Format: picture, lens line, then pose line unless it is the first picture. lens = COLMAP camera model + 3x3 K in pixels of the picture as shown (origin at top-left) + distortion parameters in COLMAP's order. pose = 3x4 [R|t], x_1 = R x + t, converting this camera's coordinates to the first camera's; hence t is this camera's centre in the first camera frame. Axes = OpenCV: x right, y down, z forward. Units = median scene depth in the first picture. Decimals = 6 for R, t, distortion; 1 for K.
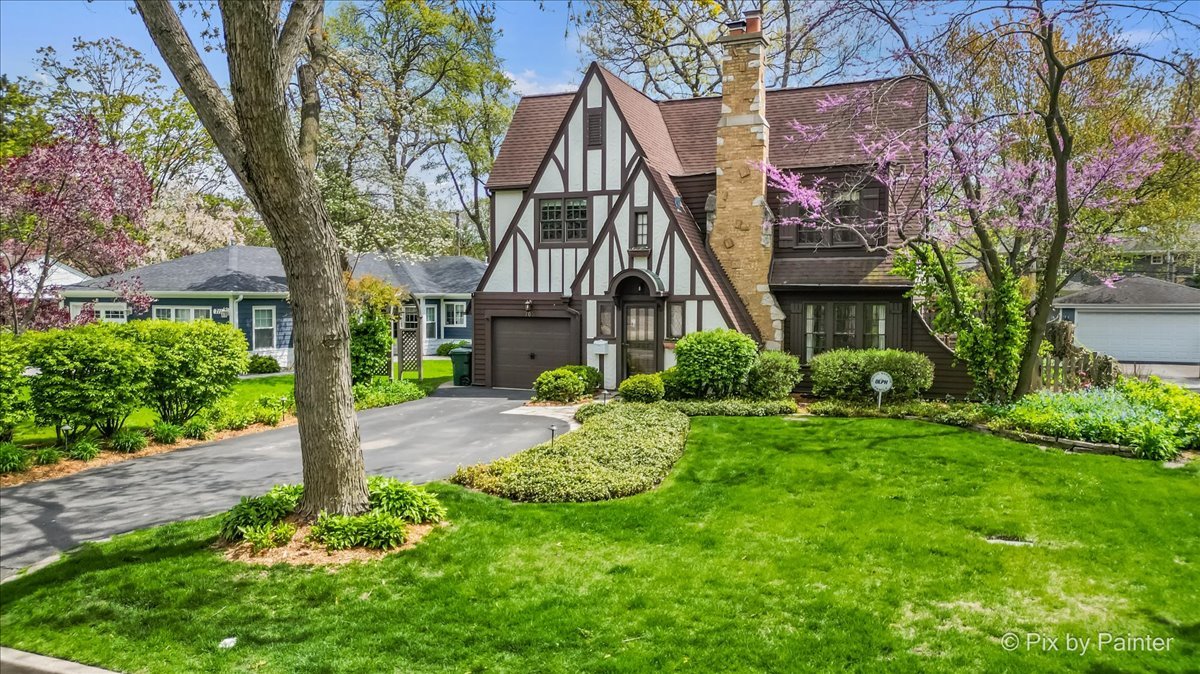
lens RADIAL K [[873.6, 0, 604.9], [0, 873.6, 334.2], [0, 0, 1]] dist [0.078282, -0.005157]
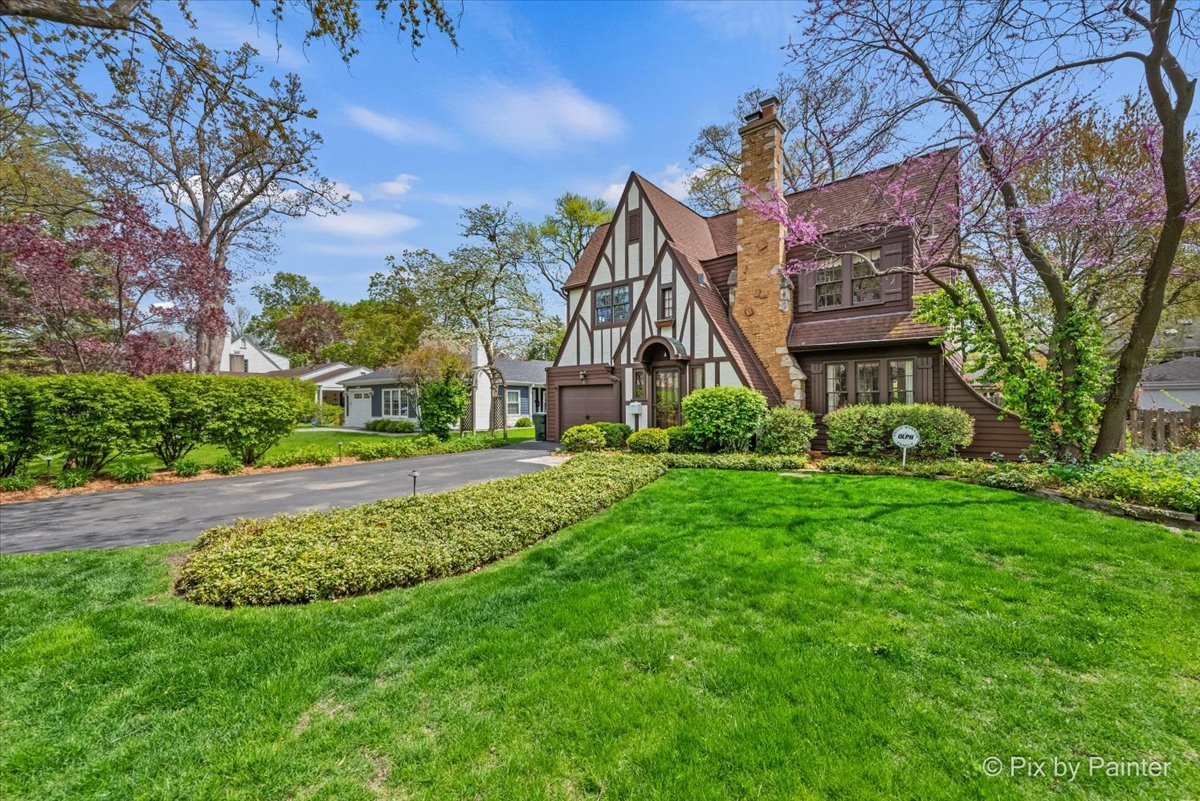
lens RADIAL K [[485.7, 0, 600.0], [0, 485.7, 400.5], [0, 0, 1]] dist [0.014561, -0.000021]
pose [[0.957434, -0.010318, -0.288466, 0.140184], [-0.003803, 0.998823, -0.048348, 0.037439], [0.288626, 0.047387, 0.956269, 0.379788]]
